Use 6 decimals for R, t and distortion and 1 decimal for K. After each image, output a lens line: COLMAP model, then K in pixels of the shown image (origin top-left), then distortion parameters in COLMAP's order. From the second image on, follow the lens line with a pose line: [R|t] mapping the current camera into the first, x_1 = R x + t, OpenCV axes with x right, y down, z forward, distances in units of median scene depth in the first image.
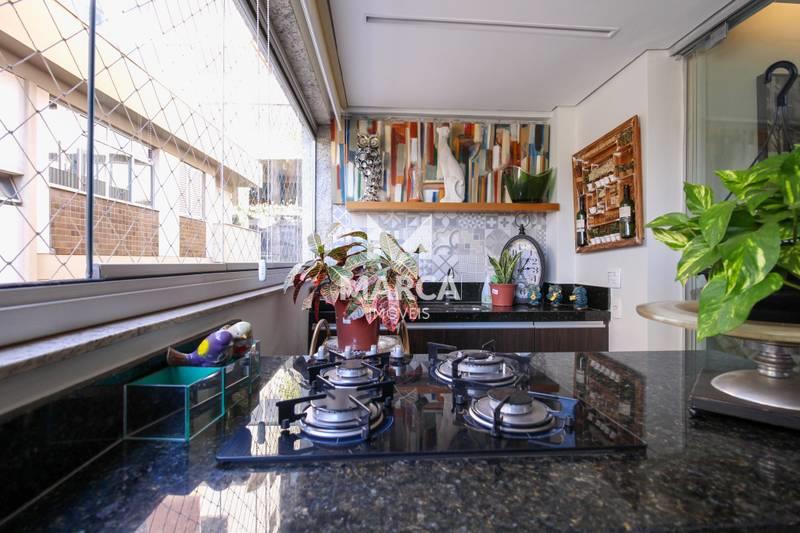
lens RADIAL K [[367.8, 0, 404.0], [0, 367.8, 261.9], [0, 0, 1]] dist [-0.001464, -0.001402]
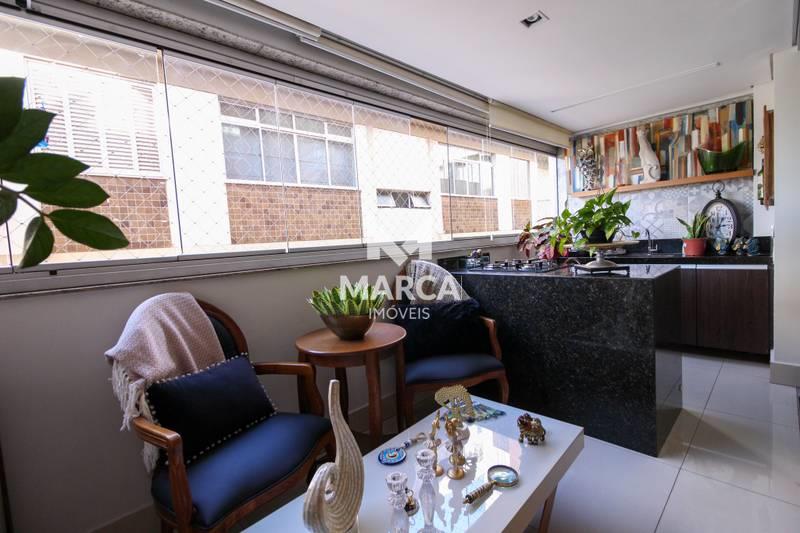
lens RADIAL K [[367.8, 0, 401.4], [0, 367.8, 264.5], [0, 0, 1]] dist [-0.001464, -0.001402]
pose [[0.636556, 0.010991, -0.771152, 0.592911], [0.058828, 0.996293, 0.062761, 0.006708], [0.768983, -0.085316, 0.633550, -0.625666]]
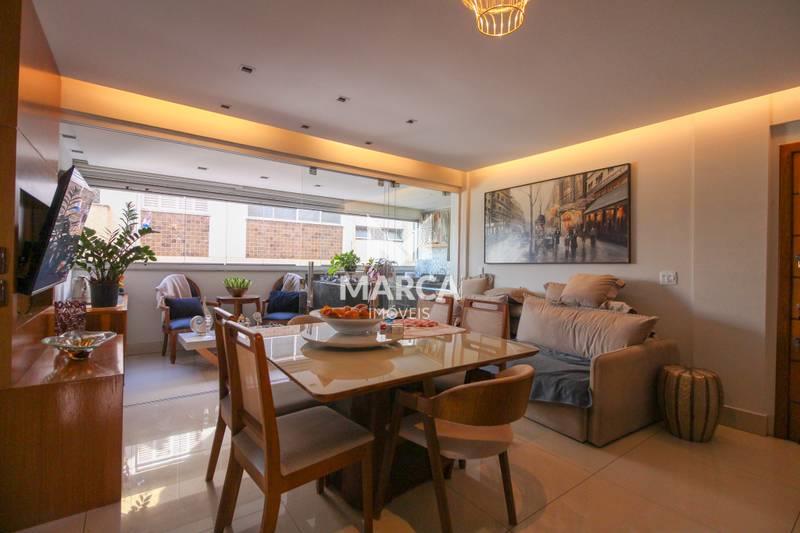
lens RADIAL K [[367.8, 0, 405.5], [0, 367.8, 265.5], [0, 0, 1]] dist [-0.001464, -0.001402]
pose [[0.528296, 0.014461, -0.848937, 2.063304], [-0.022257, 0.999747, 0.003179, -0.007537], [0.848769, 0.017215, 0.528484, -0.548166]]
